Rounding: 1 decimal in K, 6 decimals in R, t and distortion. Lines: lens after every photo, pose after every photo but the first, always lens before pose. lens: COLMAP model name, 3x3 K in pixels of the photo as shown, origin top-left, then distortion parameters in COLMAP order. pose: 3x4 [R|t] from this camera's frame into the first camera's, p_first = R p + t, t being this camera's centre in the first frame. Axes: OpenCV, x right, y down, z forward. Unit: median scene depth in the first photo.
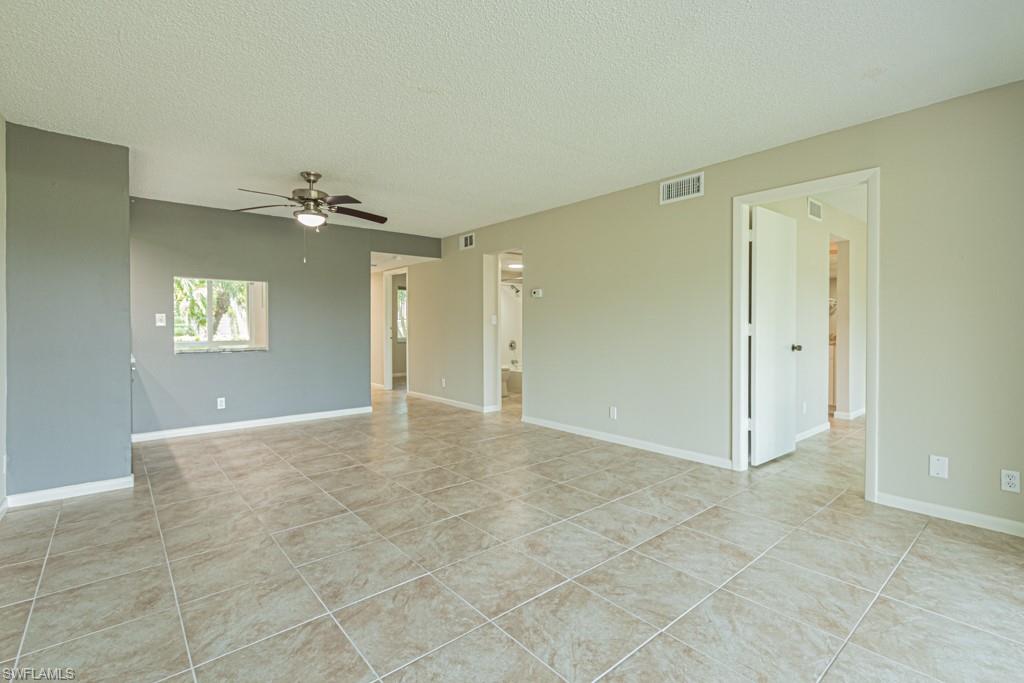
lens RADIAL K [[475.8, 0, 505.6], [0, 475.8, 322.0], [0, 0, 1]] dist [0.000115, -0.000968]
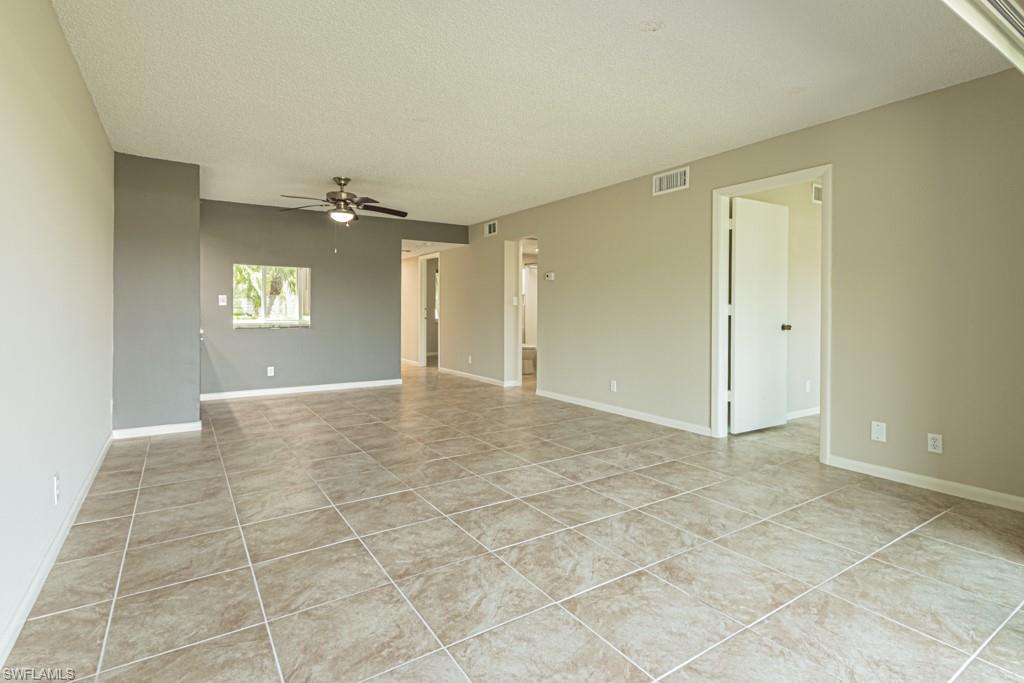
lens RADIAL K [[481.4, 0, 512.6], [0, 481.4, 299.7], [0, 0, 1]] dist [-0.000727, 0.000178]
pose [[0.996338, 0.000859, -0.085494, 0.119431], [-0.001725, 0.999948, -0.010057, 0.005425], [0.085481, 0.010167, 0.996288, -0.163577]]
